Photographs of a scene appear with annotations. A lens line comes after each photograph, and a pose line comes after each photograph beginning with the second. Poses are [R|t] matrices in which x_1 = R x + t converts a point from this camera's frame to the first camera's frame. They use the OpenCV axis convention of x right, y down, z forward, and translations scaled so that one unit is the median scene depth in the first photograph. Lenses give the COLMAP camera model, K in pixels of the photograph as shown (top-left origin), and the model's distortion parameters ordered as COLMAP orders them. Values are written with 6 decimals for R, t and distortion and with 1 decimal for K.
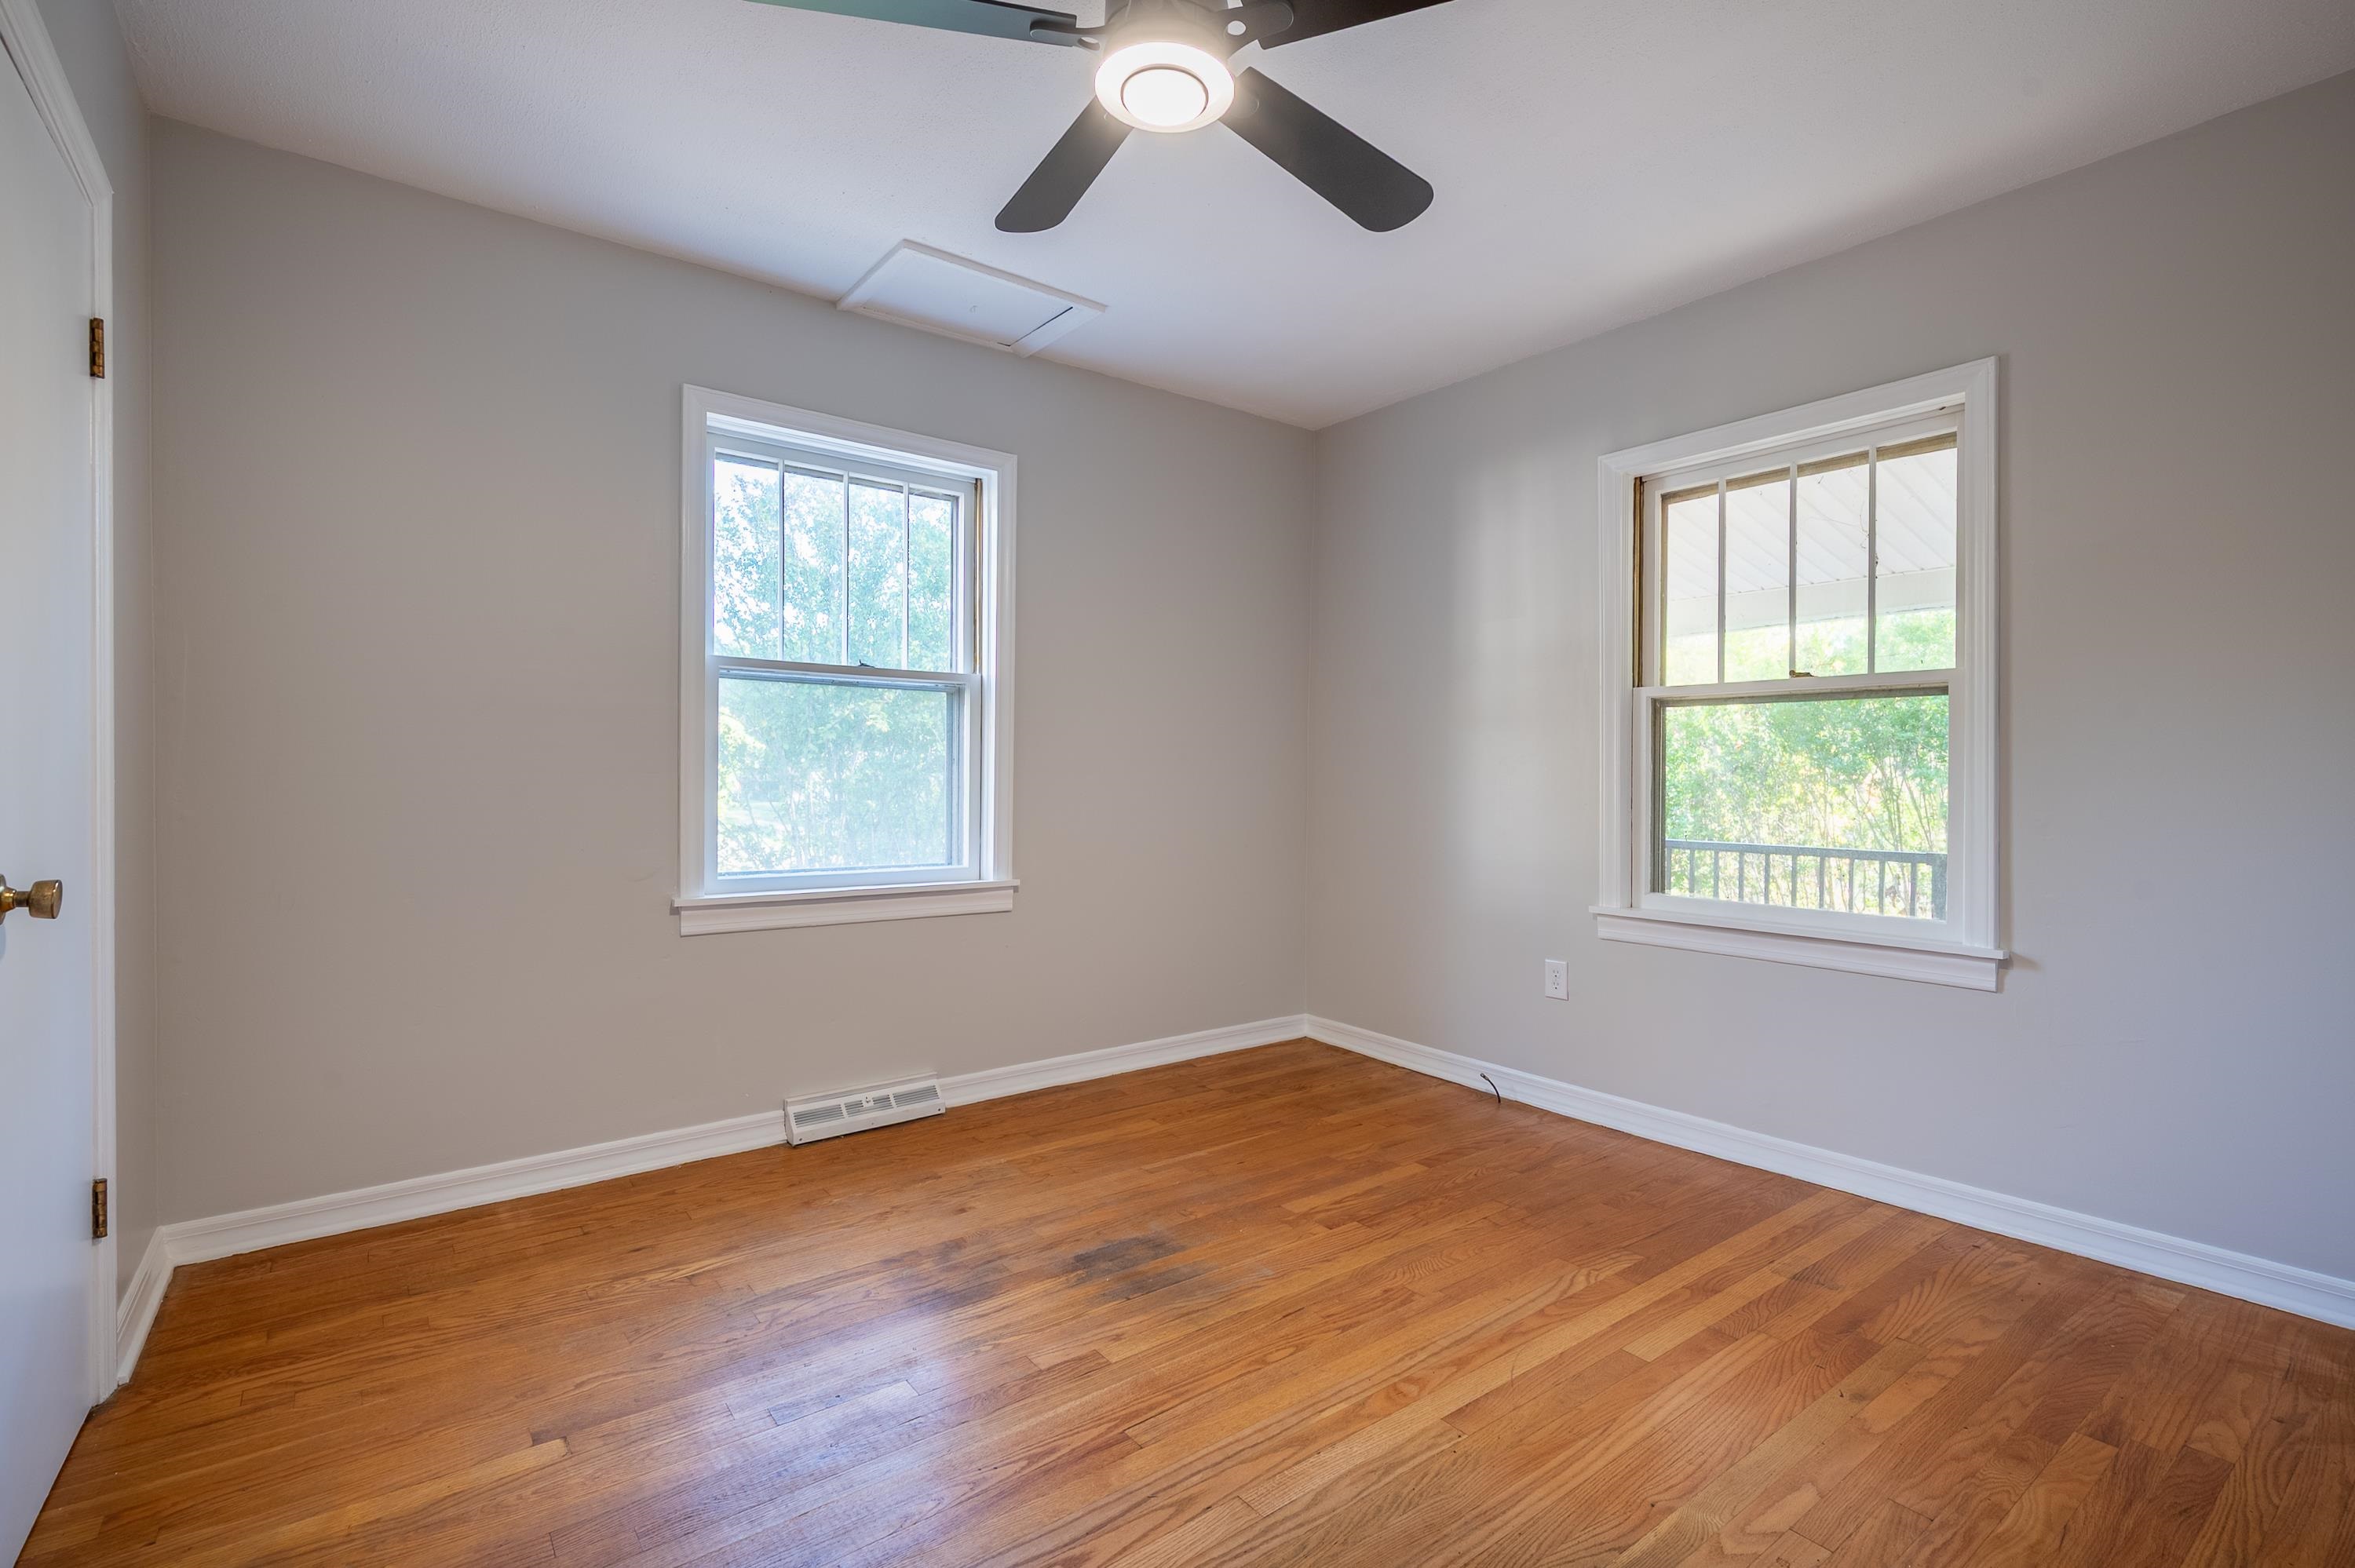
lens RADIAL K [[1090.7, 0, 1186.4], [0, 1090.7, 777.7], [0, 0, 1]] dist [0.004097, -0.001120]
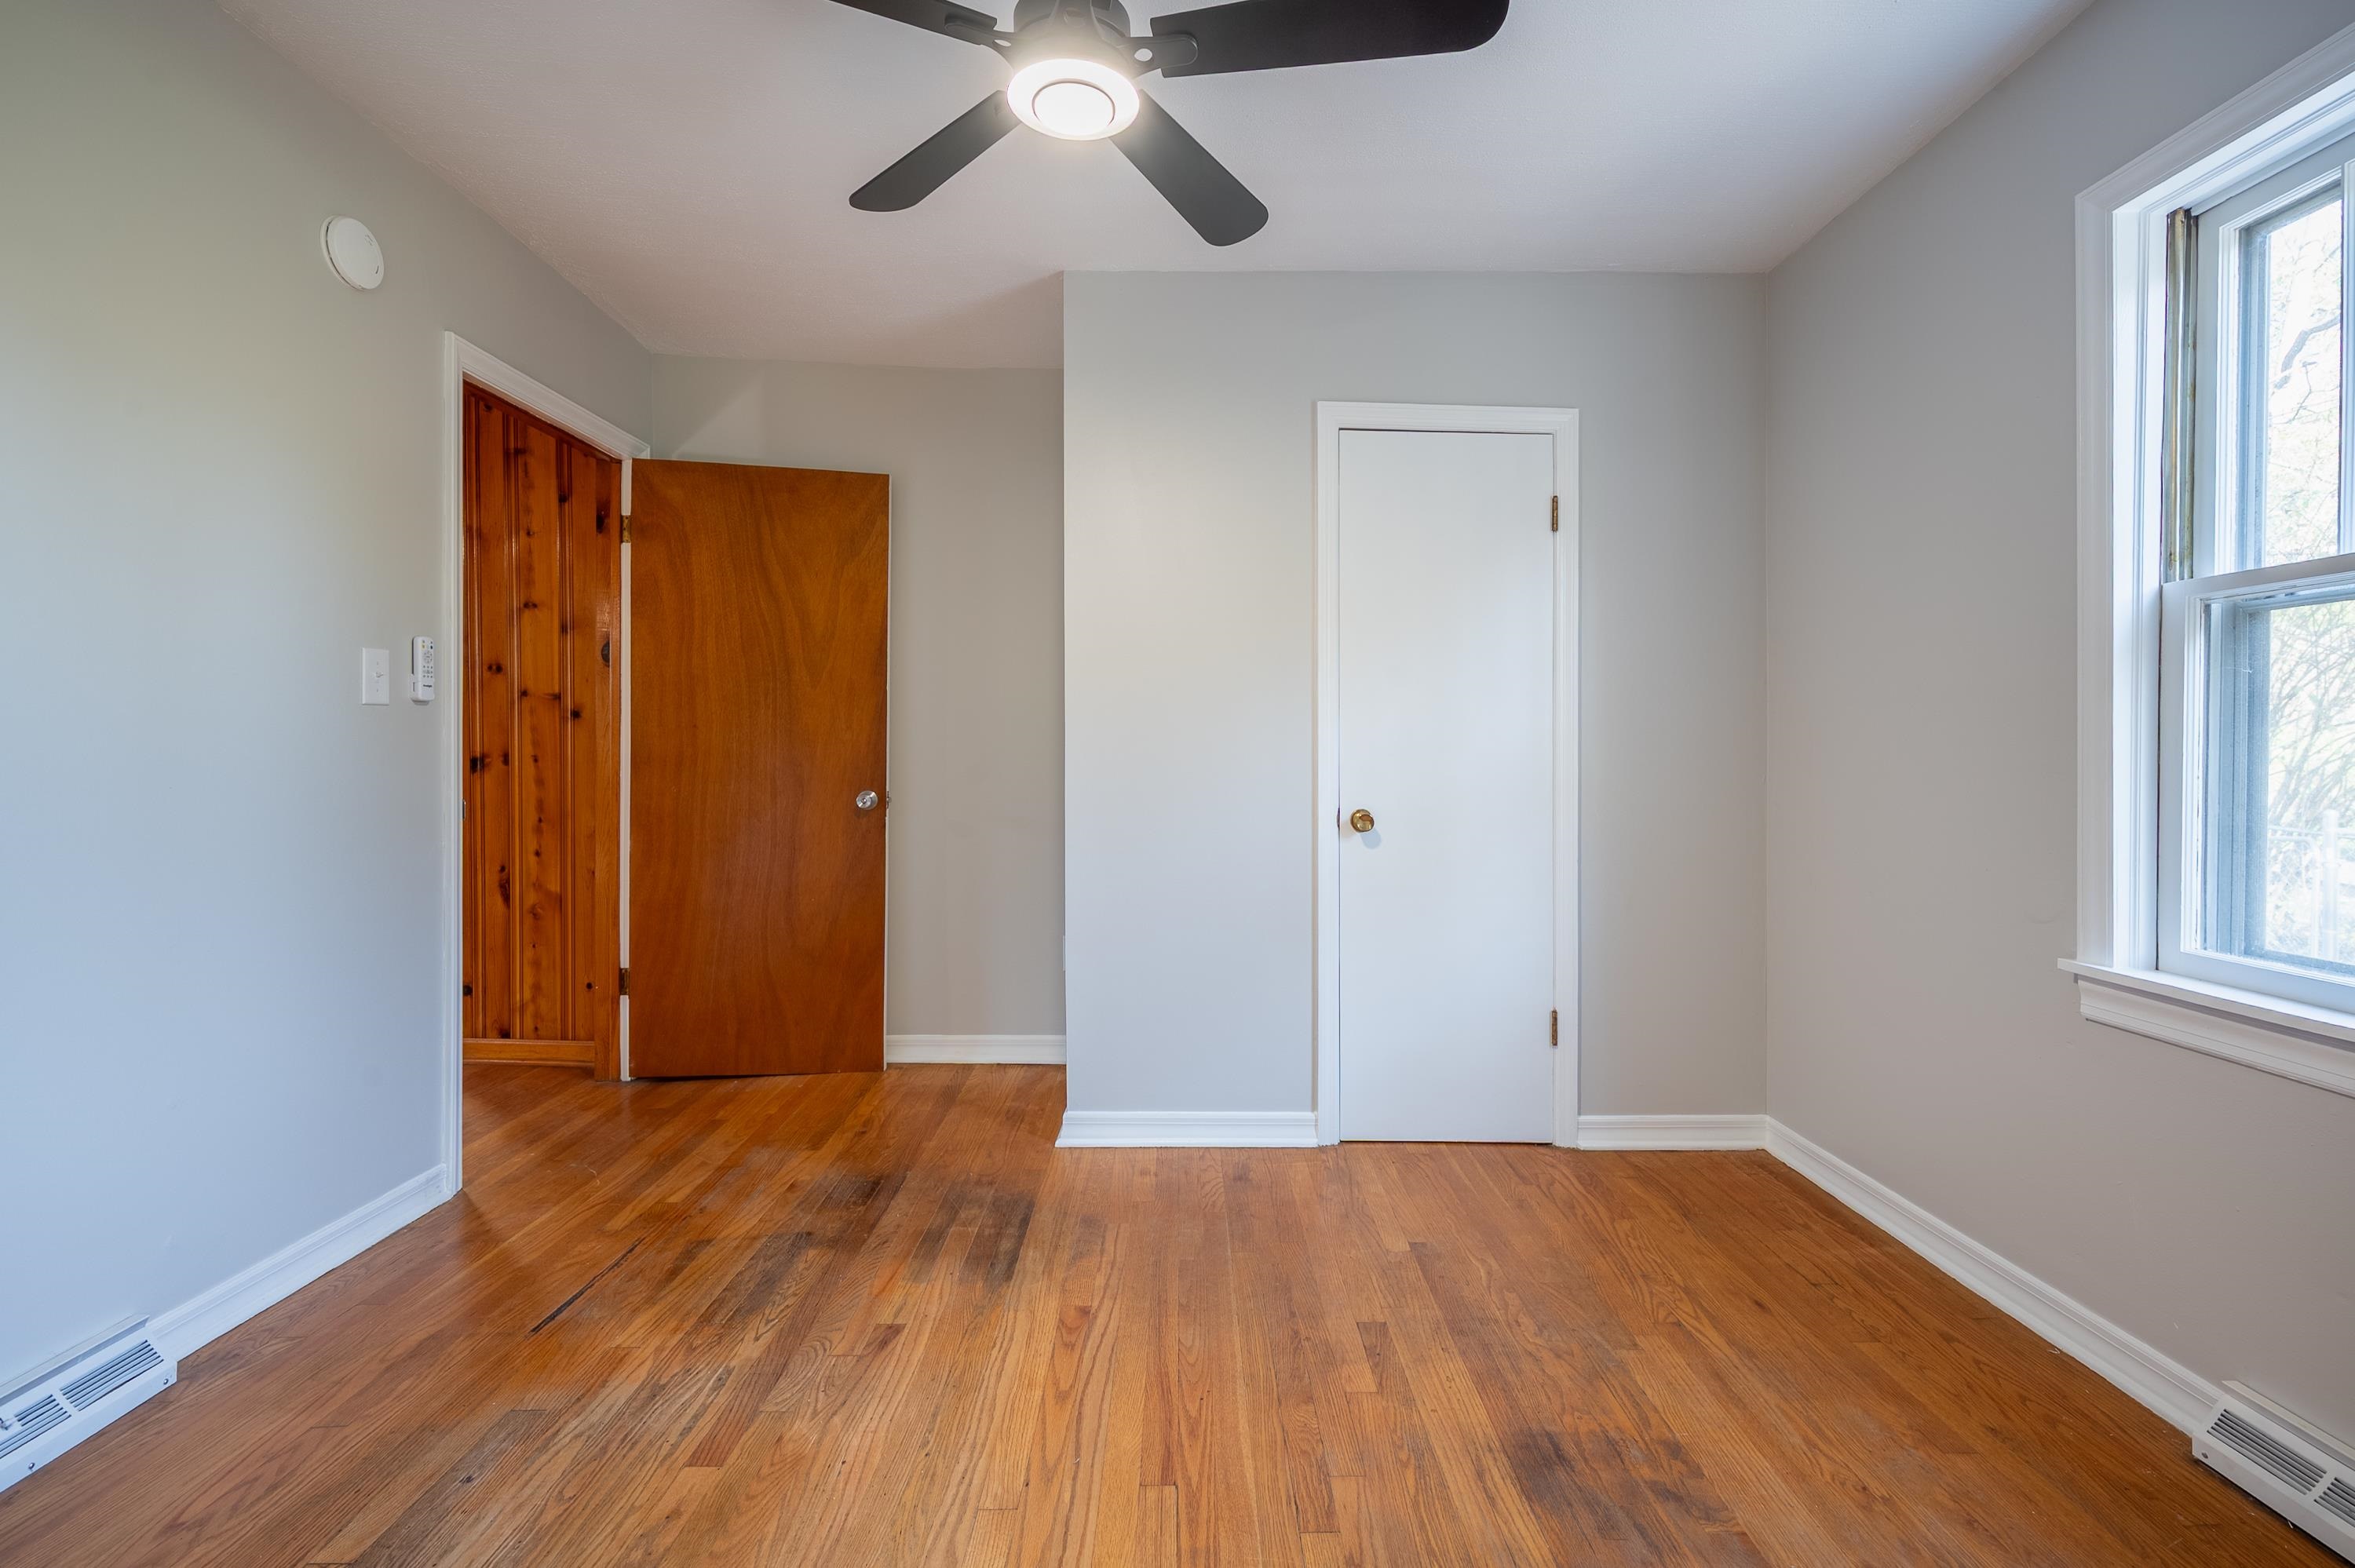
lens RADIAL K [[1090.7, 0, 1177.9], [0, 1090.7, 781.9], [0, 0, 1]] dist [0.004097, -0.001120]
pose [[-0.639176, 0.003693, -0.769052, 0.386948], [-0.017961, 0.999644, 0.019728, -0.002677], [0.768851, 0.026422, -0.638882, 0.950392]]
